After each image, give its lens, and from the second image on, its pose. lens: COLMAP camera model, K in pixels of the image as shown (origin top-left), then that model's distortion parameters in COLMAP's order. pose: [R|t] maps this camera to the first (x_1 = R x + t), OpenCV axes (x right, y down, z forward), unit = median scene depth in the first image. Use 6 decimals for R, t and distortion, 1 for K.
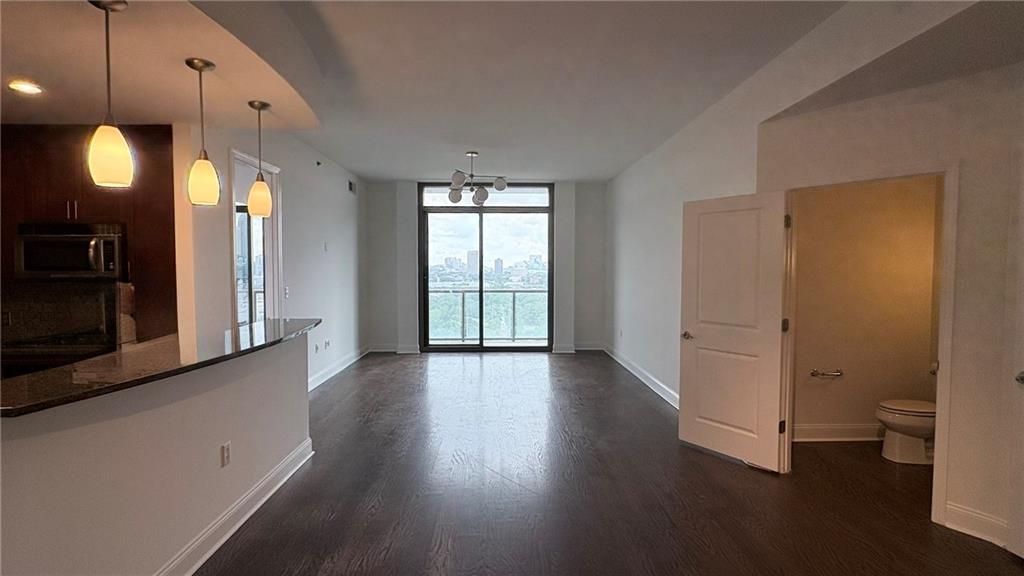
lens RADIAL K [[506.1, 0, 512.8], [0, 506.1, 286.9], [0, 0, 1]] dist [0.000538, -0.000001]
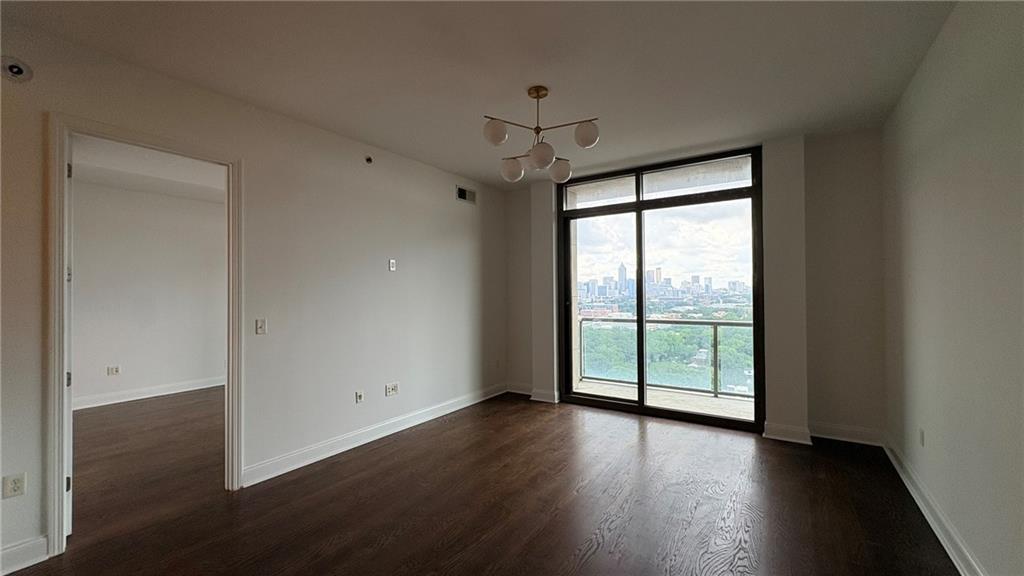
lens RADIAL K [[407.7, 0, 514.6], [0, 407.7, 291.6], [0, 0, 1]] dist [-0.001981, -0.000489]
pose [[0.815148, -0.006867, -0.579211, 0.119294], [-0.014531, 0.999373, -0.032299, -0.016072], [0.579070, 0.034745, 0.814537, 0.450974]]
